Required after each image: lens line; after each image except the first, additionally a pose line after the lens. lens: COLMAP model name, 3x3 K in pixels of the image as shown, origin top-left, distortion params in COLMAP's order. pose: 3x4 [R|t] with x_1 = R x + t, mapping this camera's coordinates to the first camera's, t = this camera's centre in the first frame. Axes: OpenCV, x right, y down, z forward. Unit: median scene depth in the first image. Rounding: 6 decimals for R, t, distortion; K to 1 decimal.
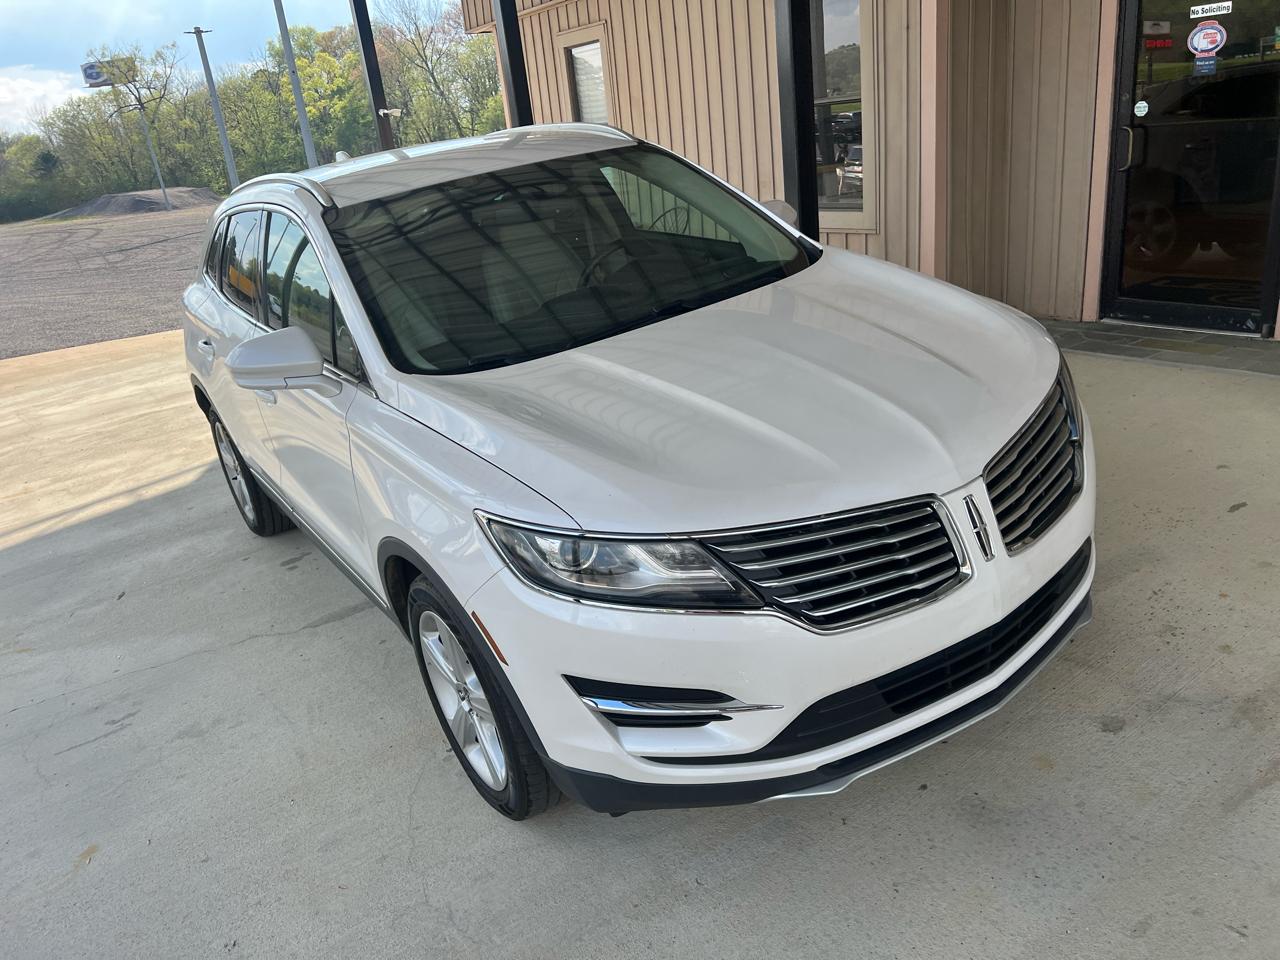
lens RADIAL K [[949.5, 0, 644.2], [0, 949.5, 476.7], [0, 0, 1]] dist [0.050358, -0.055165]
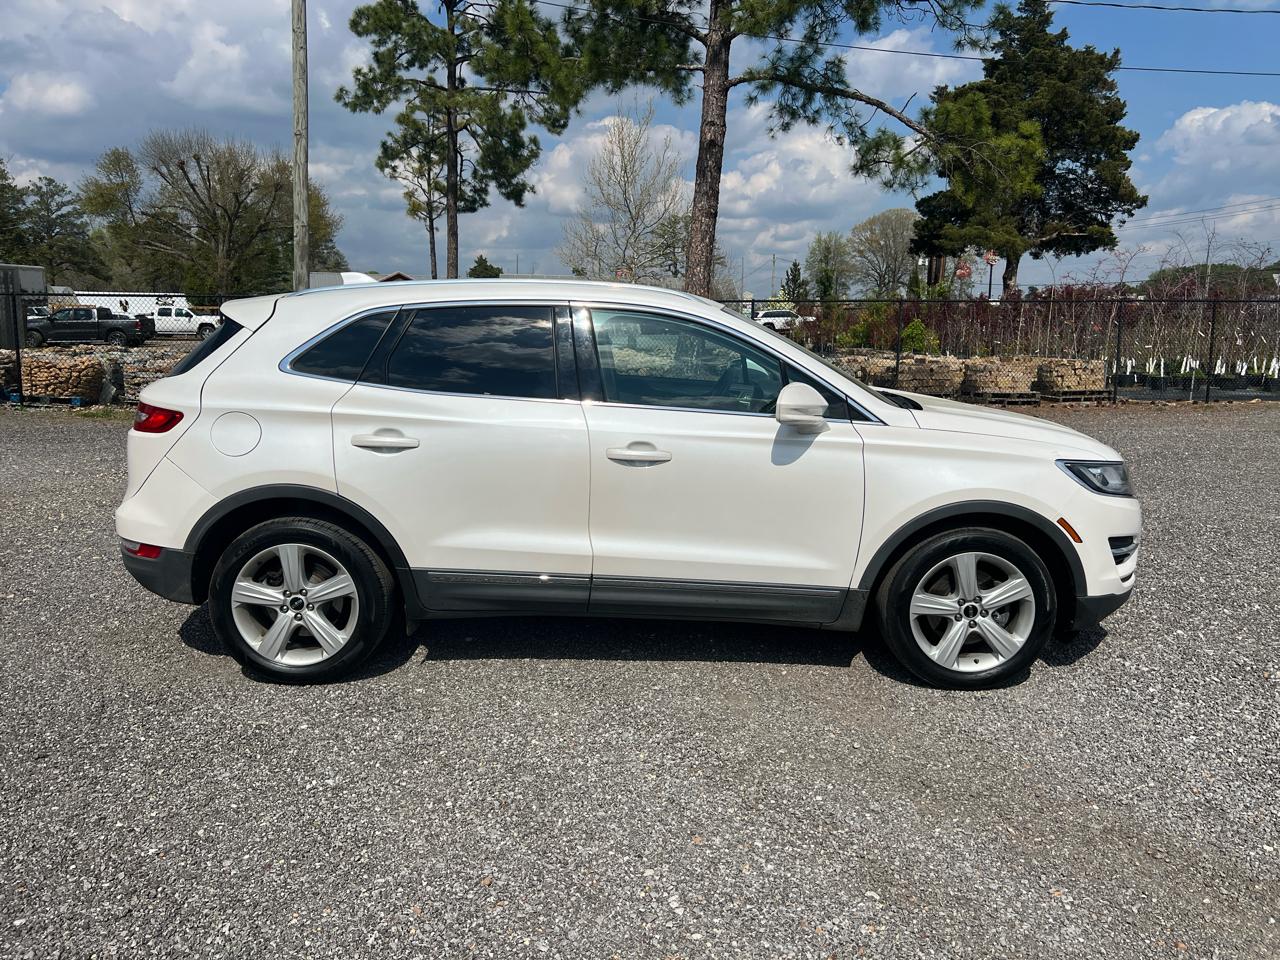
lens RADIAL K [[949.5, 0, 637.1], [0, 949.5, 481.1], [0, 0, 1]] dist [0.050358, -0.055165]
pose [[0.552127, 0.022921, 0.833445, -1.775883], [0.217178, 0.961161, -0.170306, 0.175519], [-0.804978, 0.275036, 0.525705, 0.567027]]
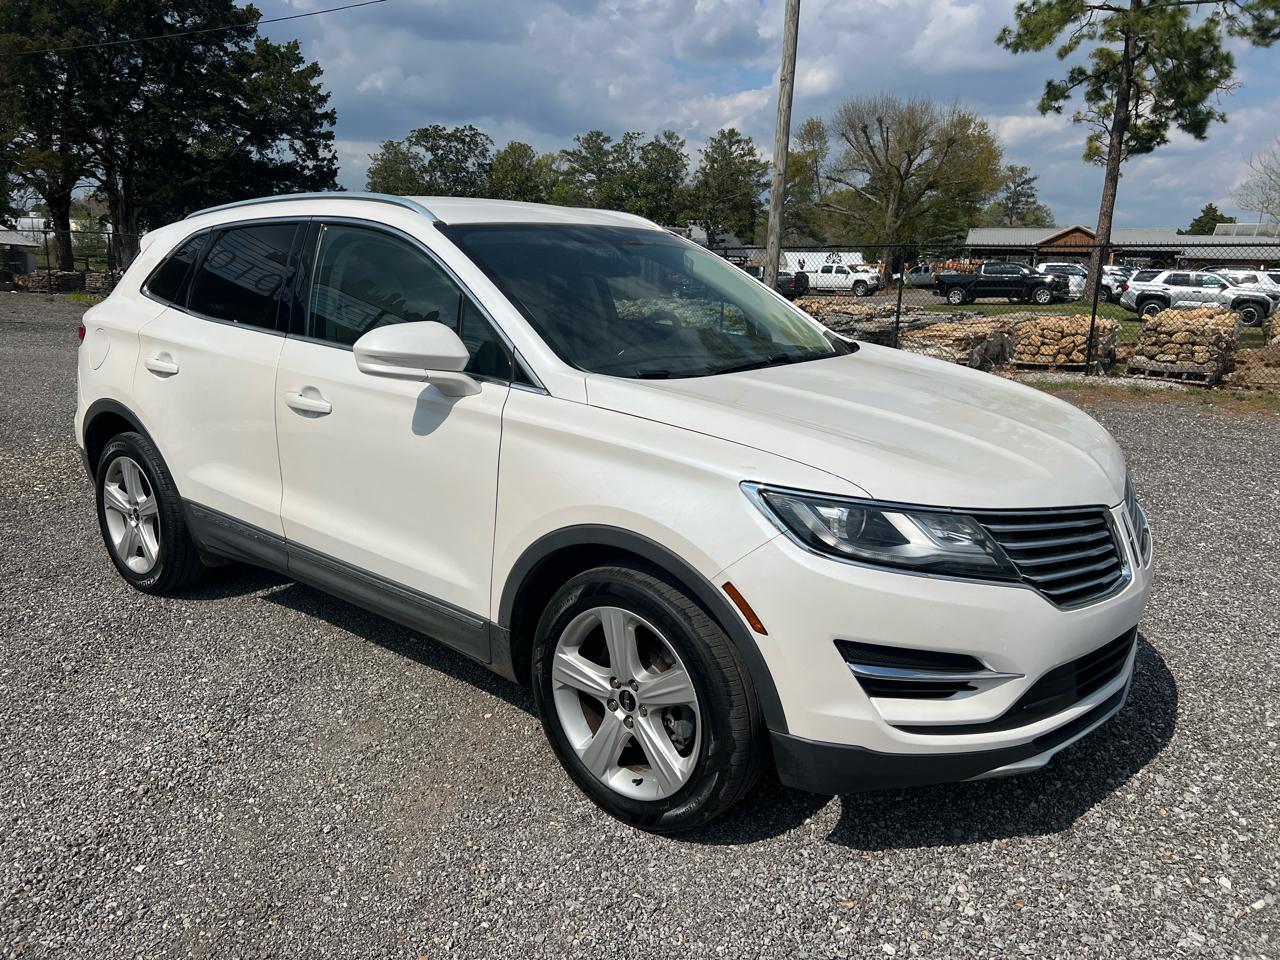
lens RADIAL K [[949.5, 0, 643.0], [0, 949.5, 479.0], [0, 0, 1]] dist [0.050358, -0.055165]
pose [[0.942965, 0.107191, 0.315163, -0.499729], [-0.047588, 0.980422, -0.191069, 0.194428], [-0.329474, 0.165173, 0.929605, 0.058677]]
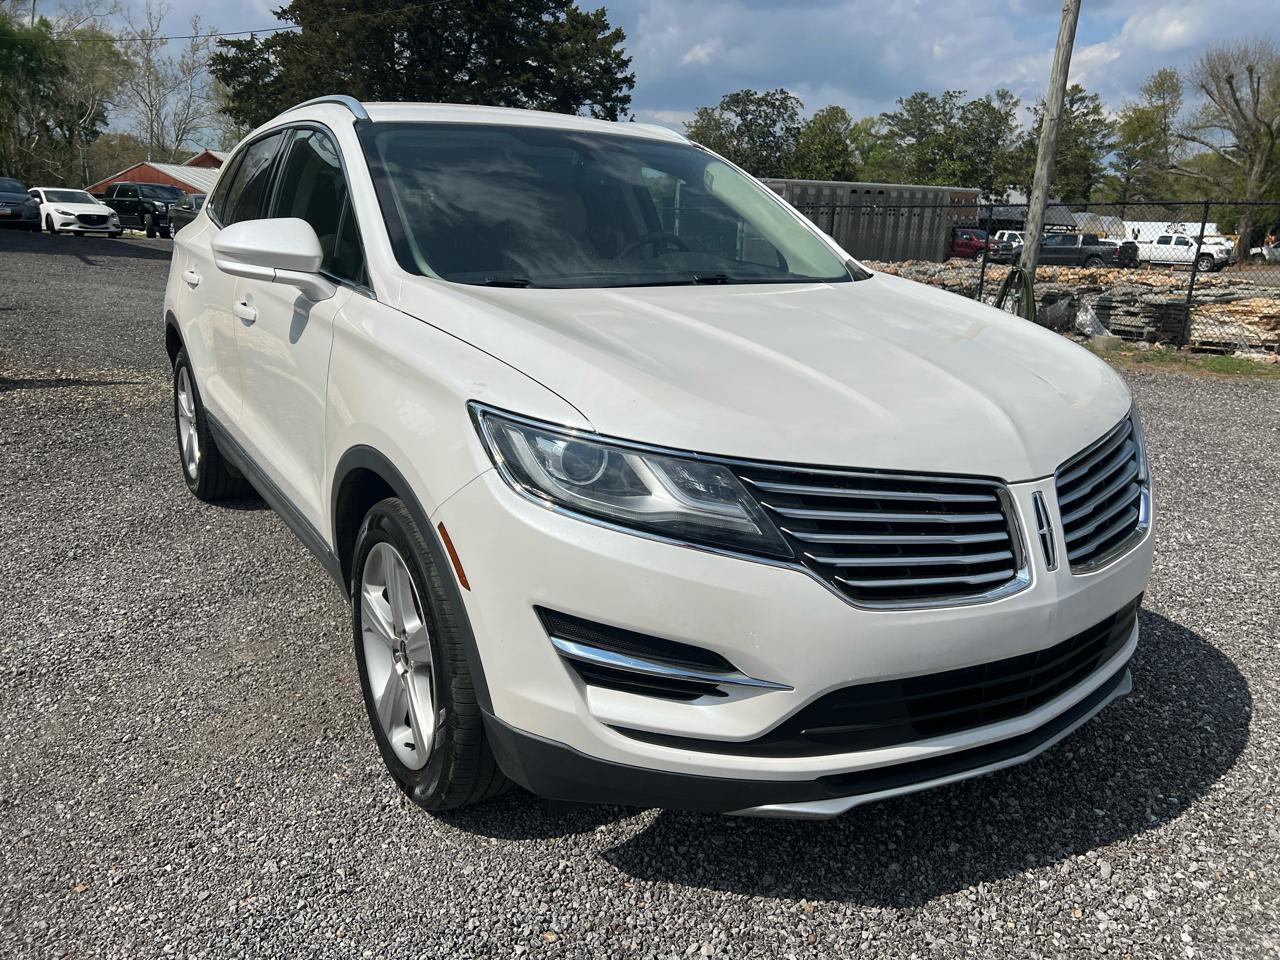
lens RADIAL K [[949.5, 0, 648.5], [0, 949.5, 473.4], [0, 0, 1]] dist [0.050358, -0.055165]
pose [[0.981639, 0.187986, 0.032361, -0.029556], [-0.182278, 0.974439, -0.131310, 0.148391], [-0.056219, 0.123001, 0.990813, 0.133490]]
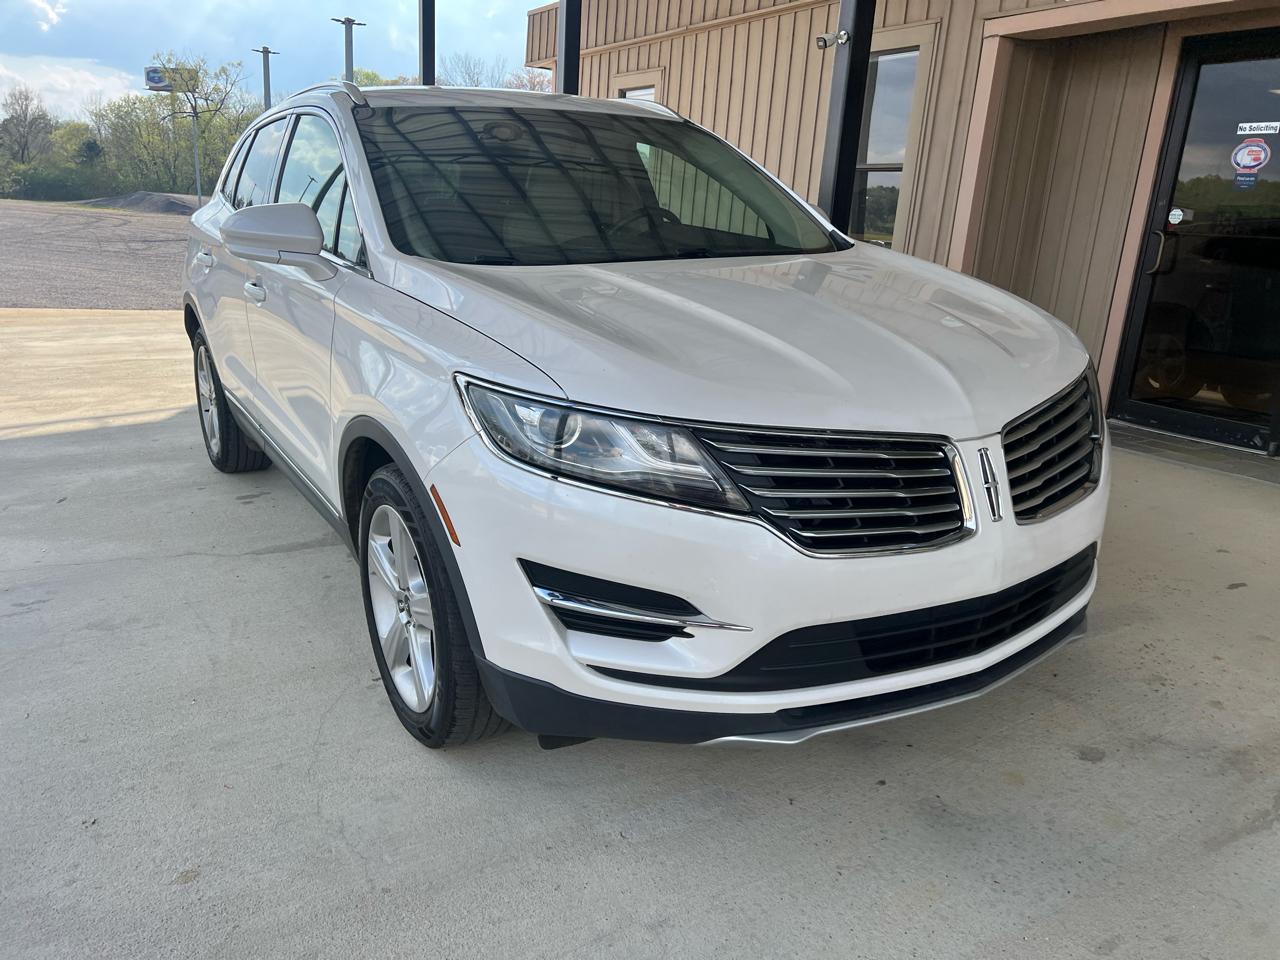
lens RADIAL K [[949.5, 0, 644.3], [0, 949.5, 487.7], [0, 0, 1]] dist [0.050358, -0.055165]
pose [[0.984727, 0.173552, 0.013894, 0.006904], [-0.171837, 0.981632, -0.082886, 0.156230], [-0.028023, 0.079233, 0.996462, 0.071114]]
